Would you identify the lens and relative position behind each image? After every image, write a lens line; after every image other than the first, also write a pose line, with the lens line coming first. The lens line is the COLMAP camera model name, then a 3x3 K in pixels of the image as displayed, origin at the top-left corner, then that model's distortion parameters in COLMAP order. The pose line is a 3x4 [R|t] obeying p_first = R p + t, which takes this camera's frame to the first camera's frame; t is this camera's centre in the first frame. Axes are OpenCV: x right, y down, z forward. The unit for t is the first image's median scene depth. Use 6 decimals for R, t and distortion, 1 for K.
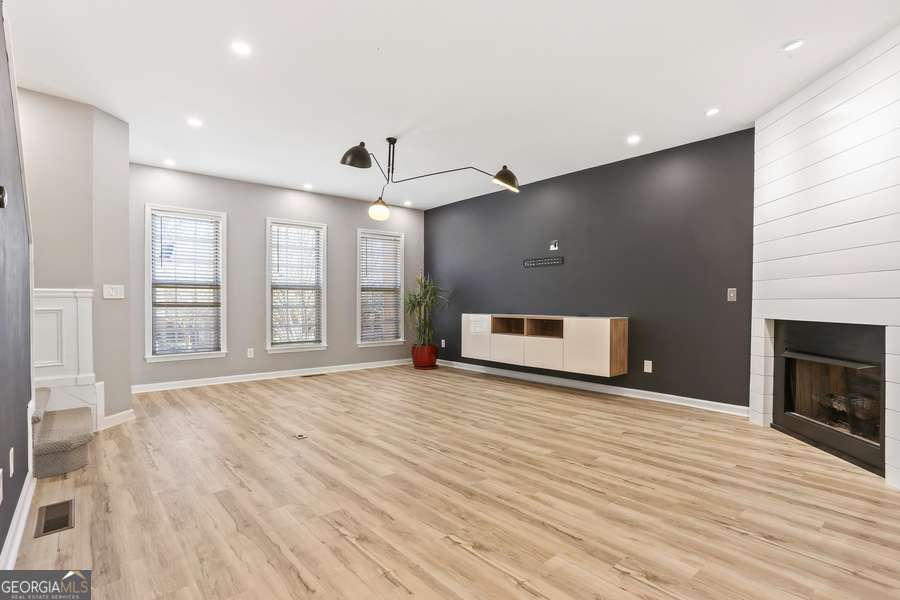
lens RADIAL K [[438.6, 0, 447.0], [0, 438.6, 303.3], [0, 0, 1]] dist [-0.034584, 0.006469]
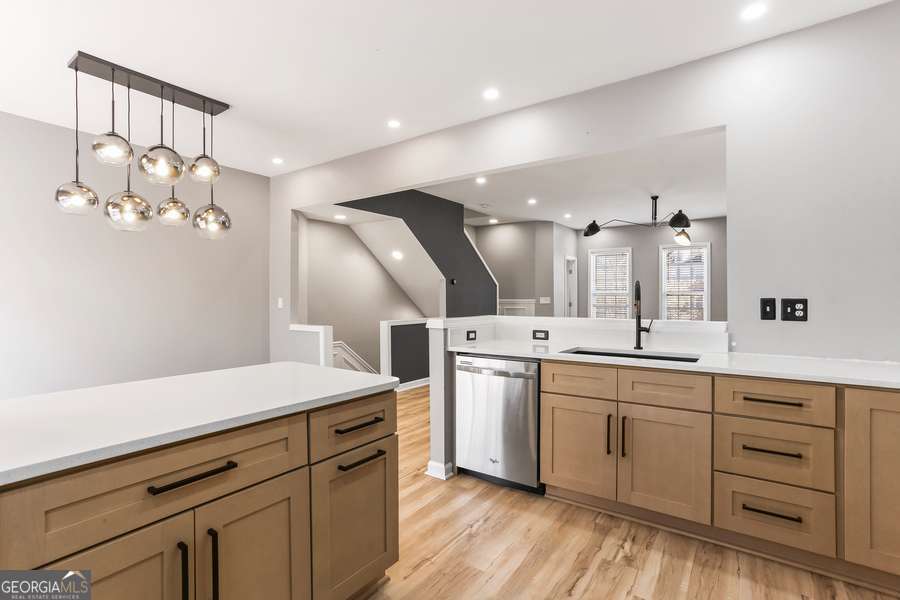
lens RADIAL K [[438.6, 0, 445.8], [0, 438.6, 298.4], [0, 0, 1]] dist [-0.034584, 0.006469]
pose [[0.255690, 0.000125, -0.966759, 1.168781], [-0.002737, 0.999996, -0.000594, -0.030566], [0.966755, 0.002798, 0.255689, -0.064833]]
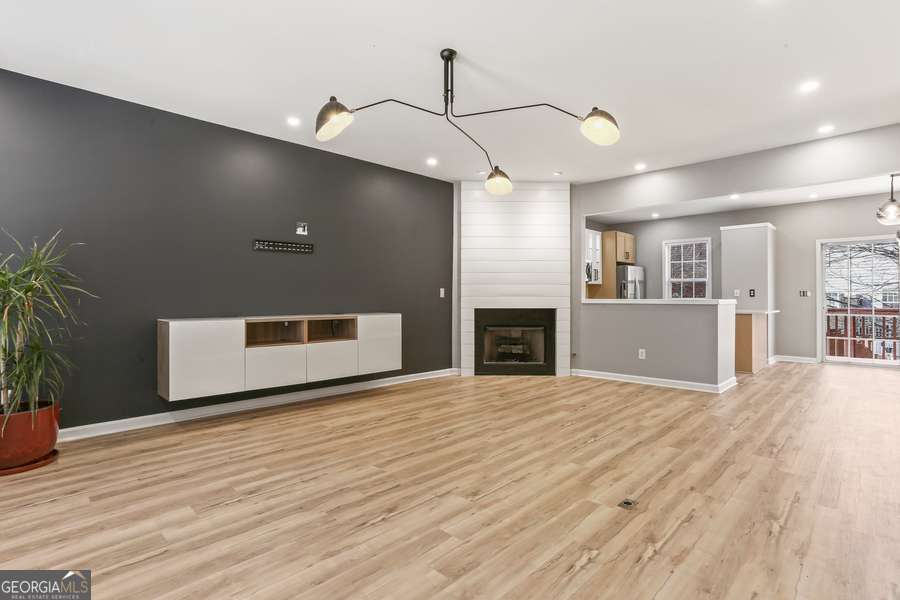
lens RADIAL K [[438.6, 0, 451.4], [0, 438.6, 292.8], [0, 0, 1]] dist [-0.034584, 0.006469]
pose [[-0.072247, 0.010974, 0.997326, -0.795870], [0.005133, 0.999930, -0.010631, -0.005117], [-0.997374, 0.004352, -0.072298, 1.075145]]
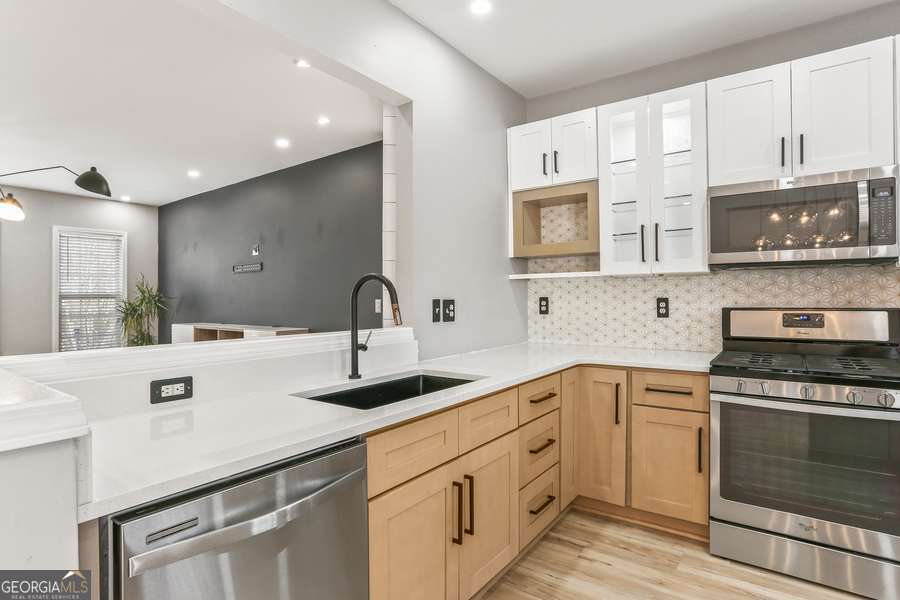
lens RADIAL K [[463.1, 0, 458.6], [0, 463.1, 302.2], [0, 0, 1]] dist [-0.035127, -0.000546]
pose [[0.969989, -0.008886, 0.242985, 0.585164], [0.008064, 0.999958, 0.004378, -0.031369], [-0.243014, -0.002287, 0.970020, -0.084131]]
